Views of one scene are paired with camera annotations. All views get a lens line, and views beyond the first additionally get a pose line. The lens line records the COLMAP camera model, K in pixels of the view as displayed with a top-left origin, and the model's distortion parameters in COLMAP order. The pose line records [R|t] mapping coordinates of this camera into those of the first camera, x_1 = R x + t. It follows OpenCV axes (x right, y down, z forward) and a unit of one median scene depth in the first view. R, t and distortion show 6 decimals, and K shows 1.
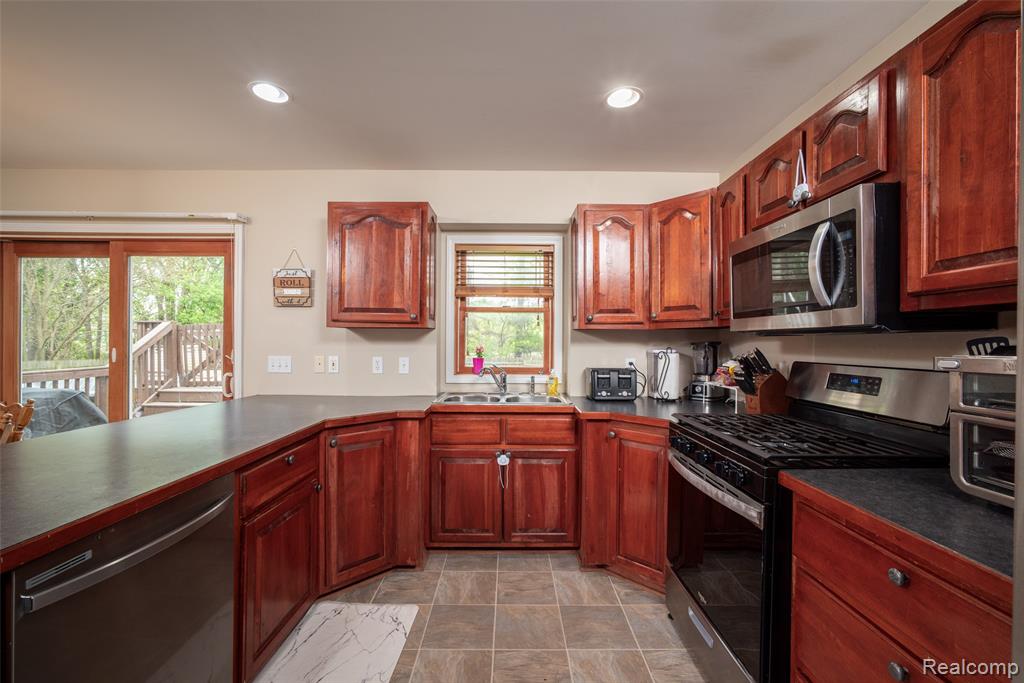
lens RADIAL K [[431.9, 0, 520.0], [0, 431.9, 340.7], [0, 0, 1]] dist [-0.015599, 0.005624]
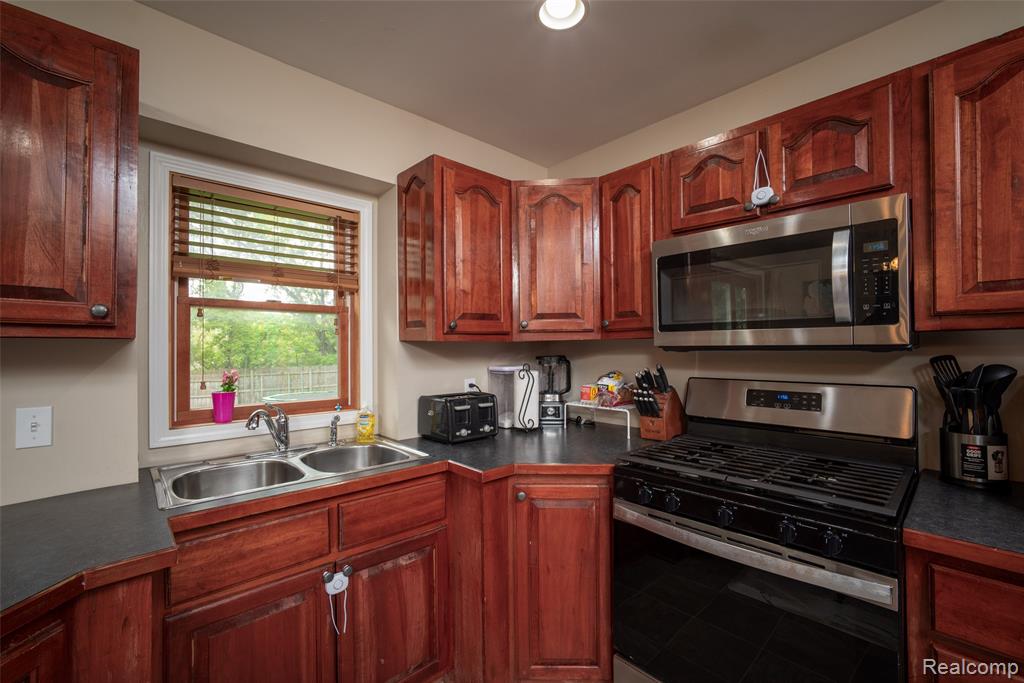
lens RADIAL K [[431.9, 0, 516.7], [0, 431.9, 342.7], [0, 0, 1]] dist [-0.015599, 0.005624]
pose [[0.745015, -0.001691, 0.667046, -0.212717], [0.006895, 0.999963, -0.005166, -0.019601], [-0.667012, 0.008448, 0.744999, 0.411292]]
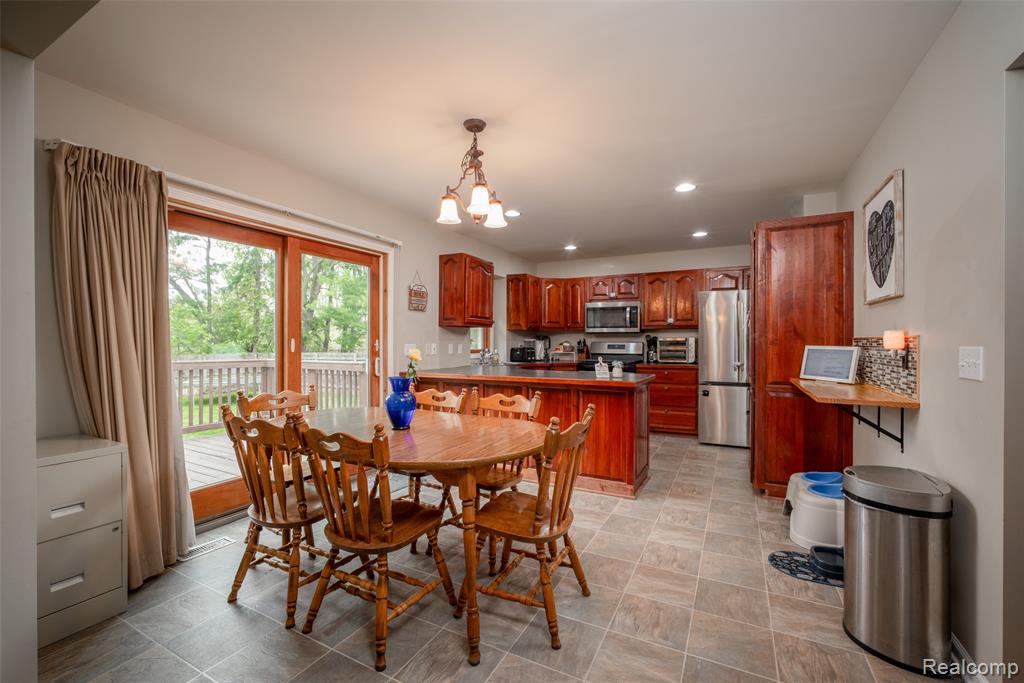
lens RADIAL K [[431.9, 0, 518.4], [0, 431.9, 350.0], [0, 0, 1]] dist [-0.015599, 0.005624]
pose [[0.469199, -0.020089, 0.882864, -1.832569], [-0.004293, 0.999678, 0.025028, 0.021563], [-0.883082, -0.015533, 0.468961, -0.014511]]
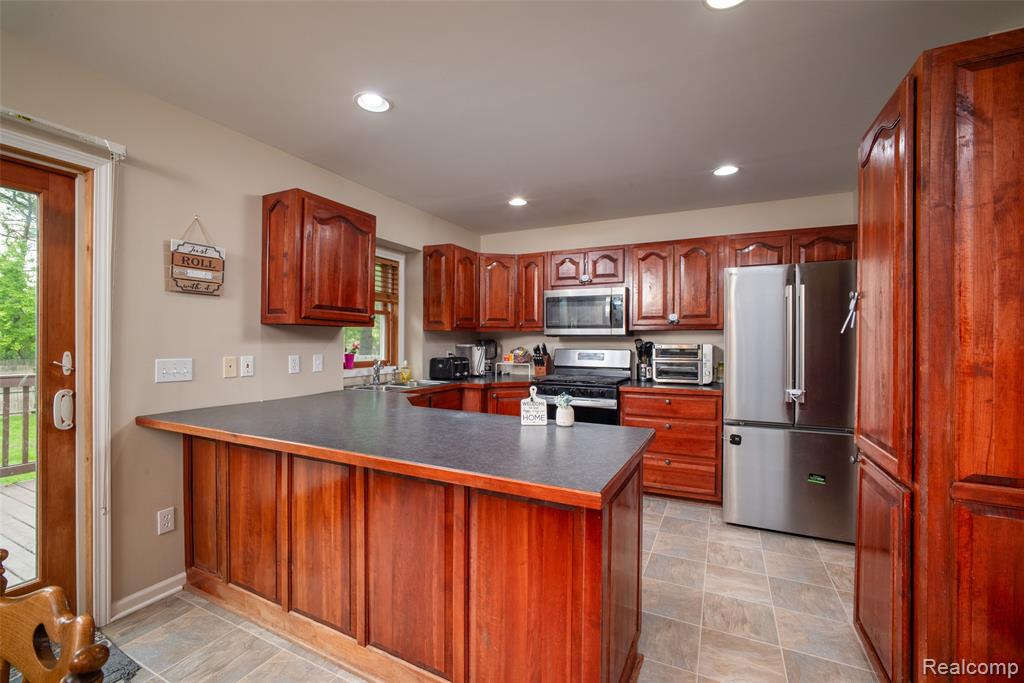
lens RADIAL K [[431.9, 0, 515.3], [0, 431.9, 347.4], [0, 0, 1]] dist [-0.015599, 0.005624]
pose [[0.455719, -0.014800, 0.890001, -1.037119], [-0.006937, 0.999772, 0.020178, -0.001414], [-0.890097, -0.015370, 0.455512, 0.146636]]
